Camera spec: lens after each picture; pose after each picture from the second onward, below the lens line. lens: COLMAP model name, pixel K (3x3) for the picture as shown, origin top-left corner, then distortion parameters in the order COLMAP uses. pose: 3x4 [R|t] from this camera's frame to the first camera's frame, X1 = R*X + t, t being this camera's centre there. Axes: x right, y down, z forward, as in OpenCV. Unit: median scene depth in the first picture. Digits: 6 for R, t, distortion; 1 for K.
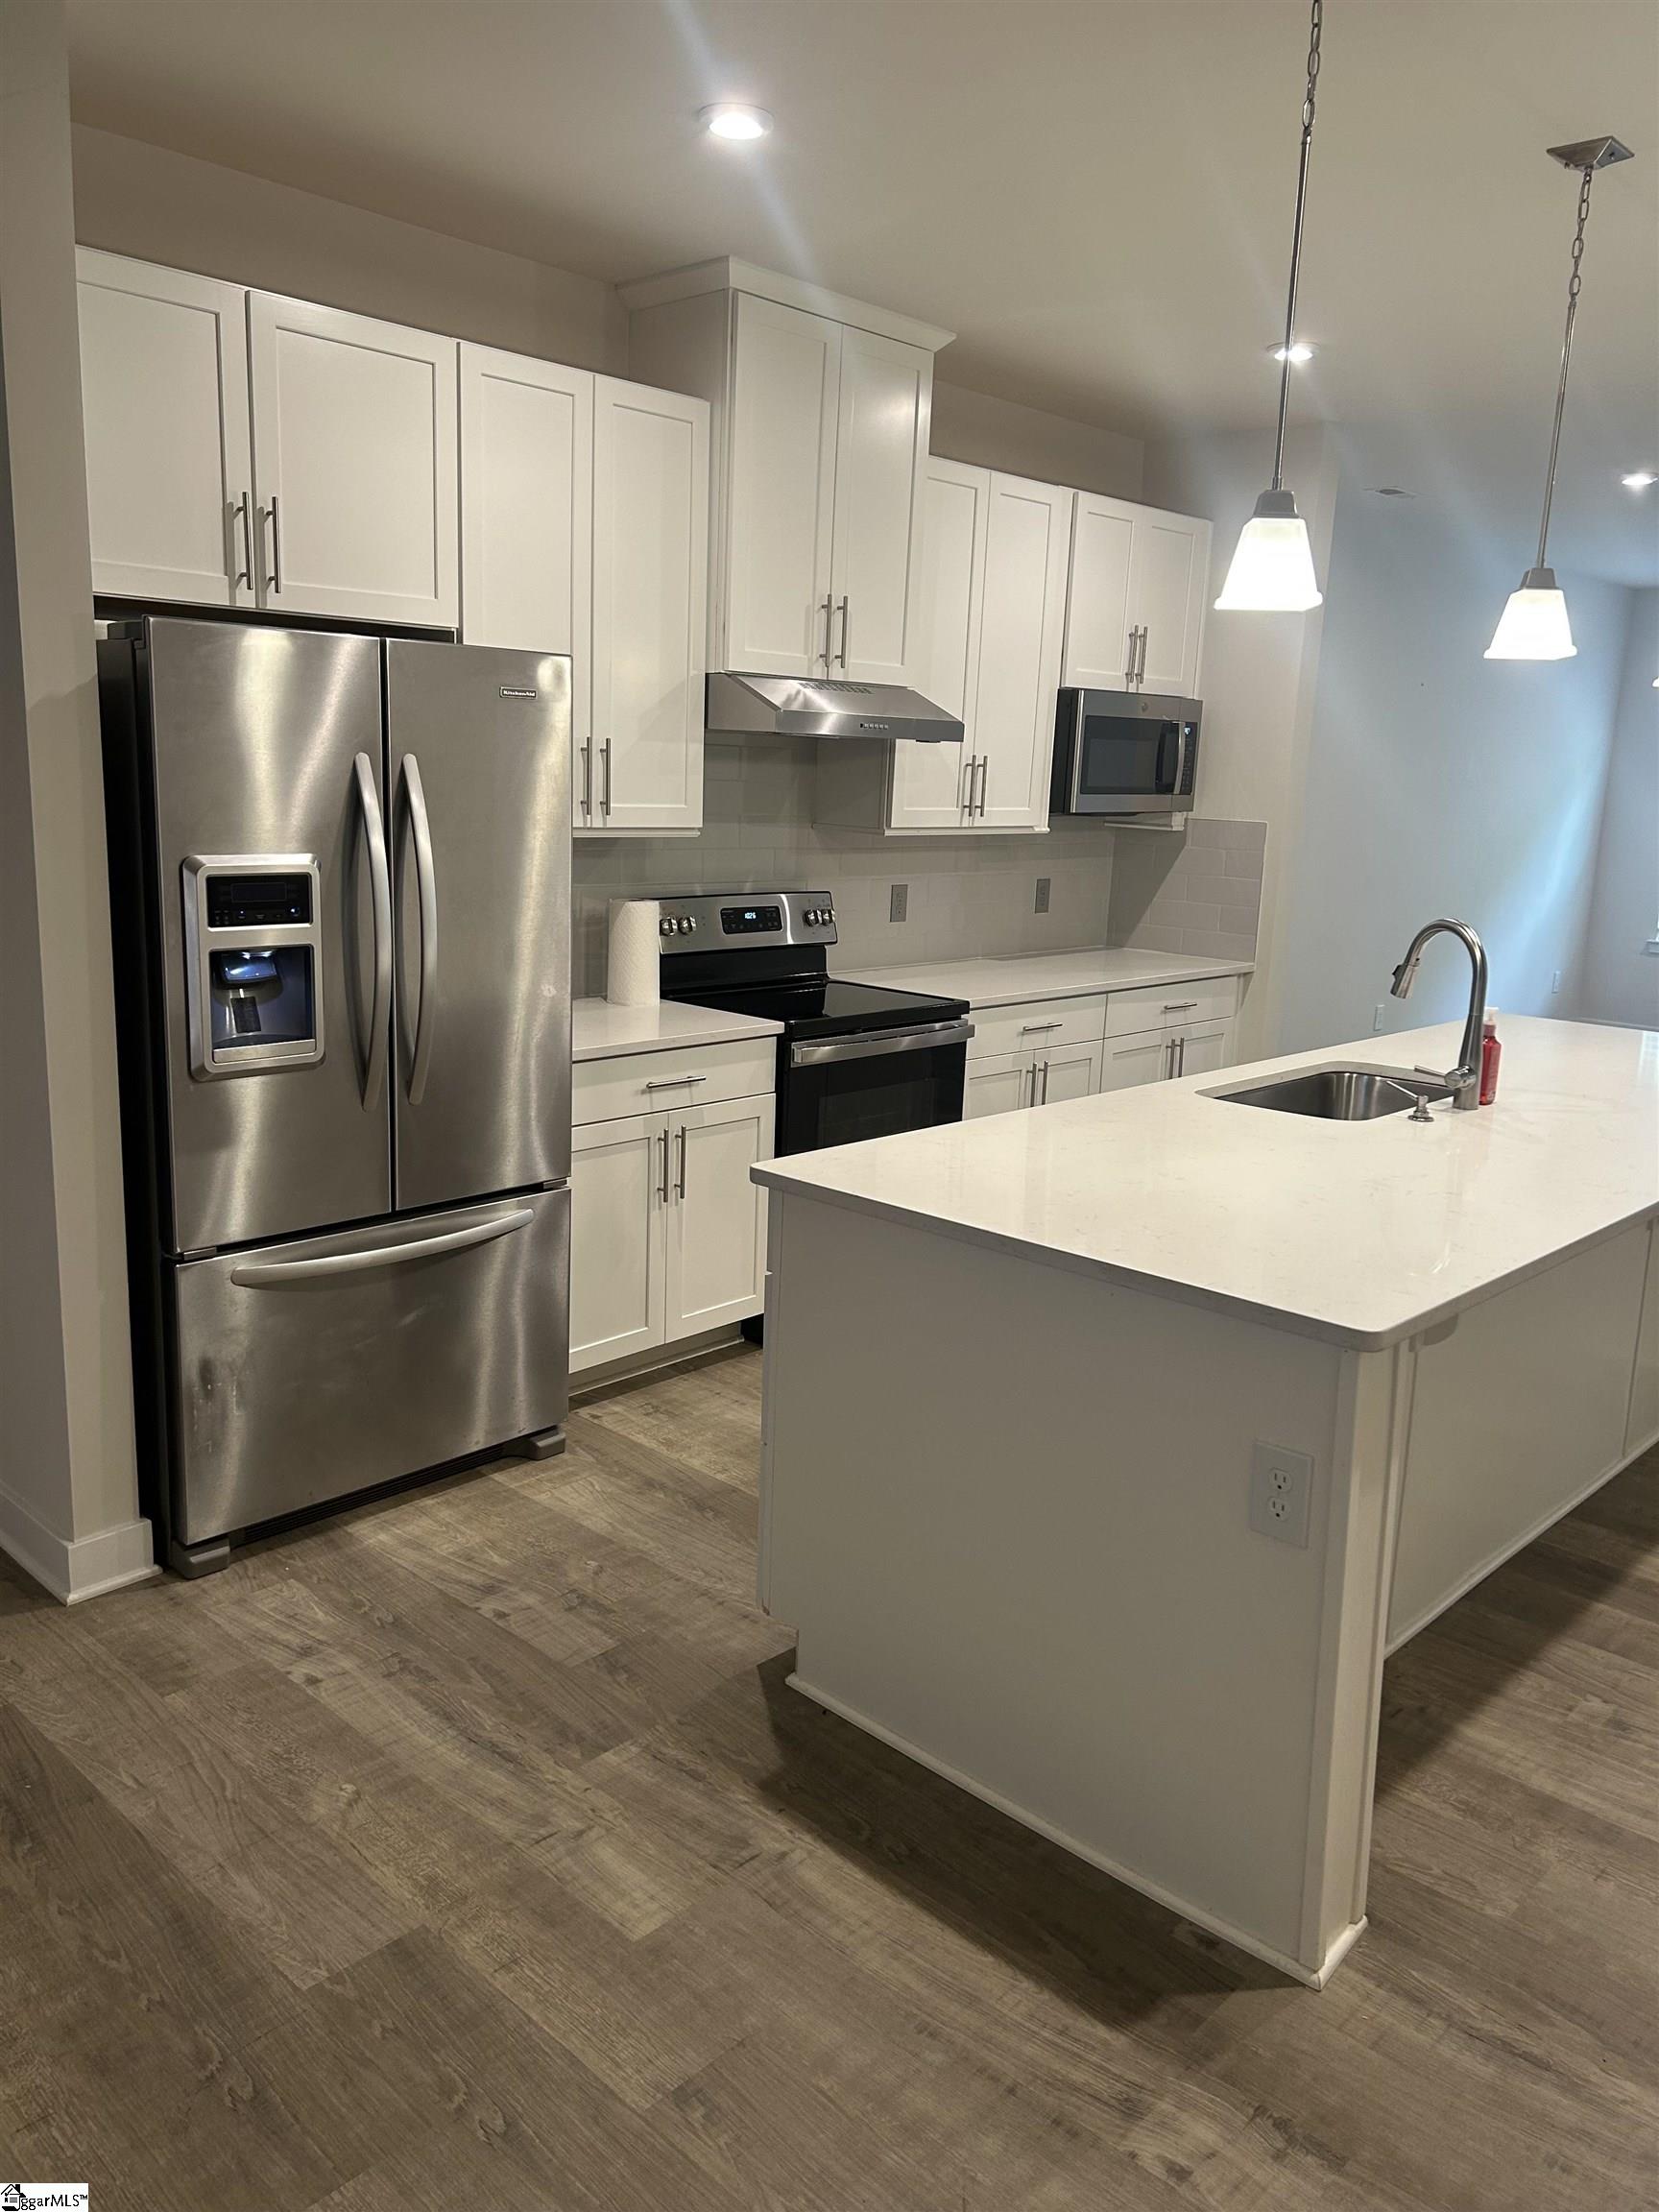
lens RADIAL K [[1660.9, 0, 824.6], [0, 1660.9, 1102.3], [0, 0, 1]] dist [0.037438, -0.048326]
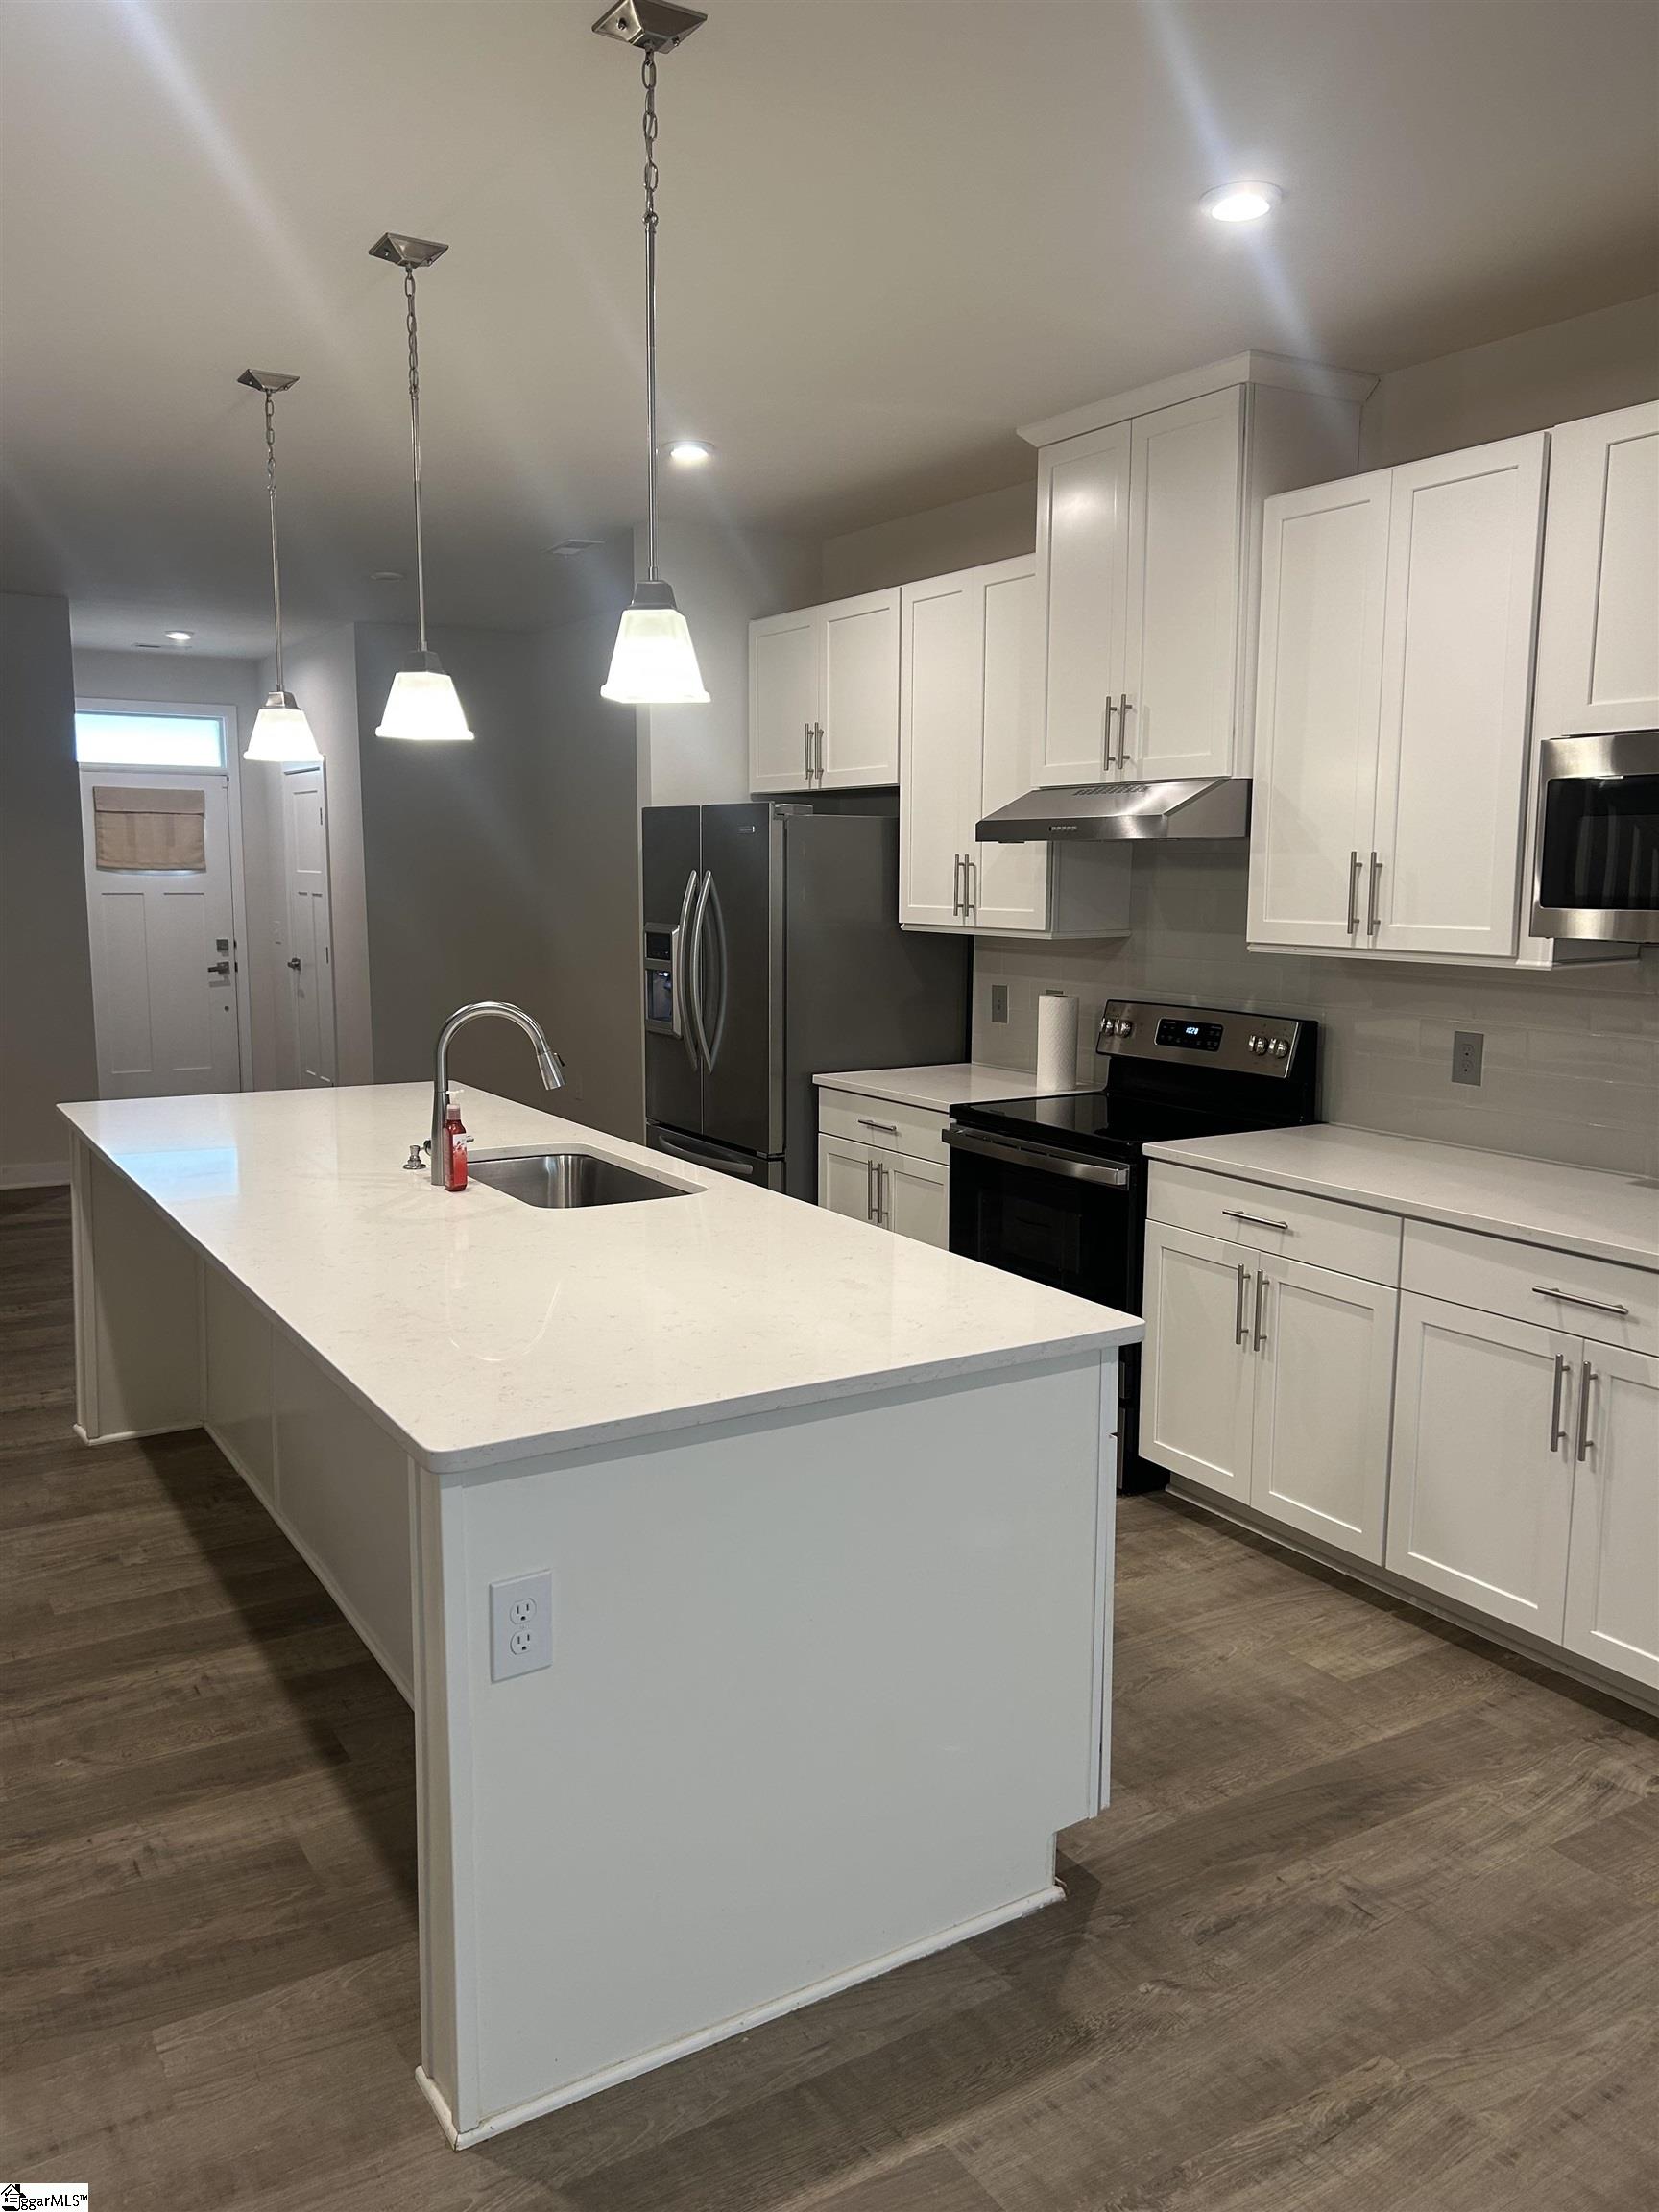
lens RADIAL K [[1660.9, 0, 809.2], [0, 1660.9, 1101.5], [0, 0, 1]] dist [0.037438, -0.048326]
pose [[-0.262309, 0.099689, -0.959821, 1.415380], [-0.210290, 0.964839, 0.157680, -0.272920], [0.941792, 0.243202, -0.232122, 1.576652]]
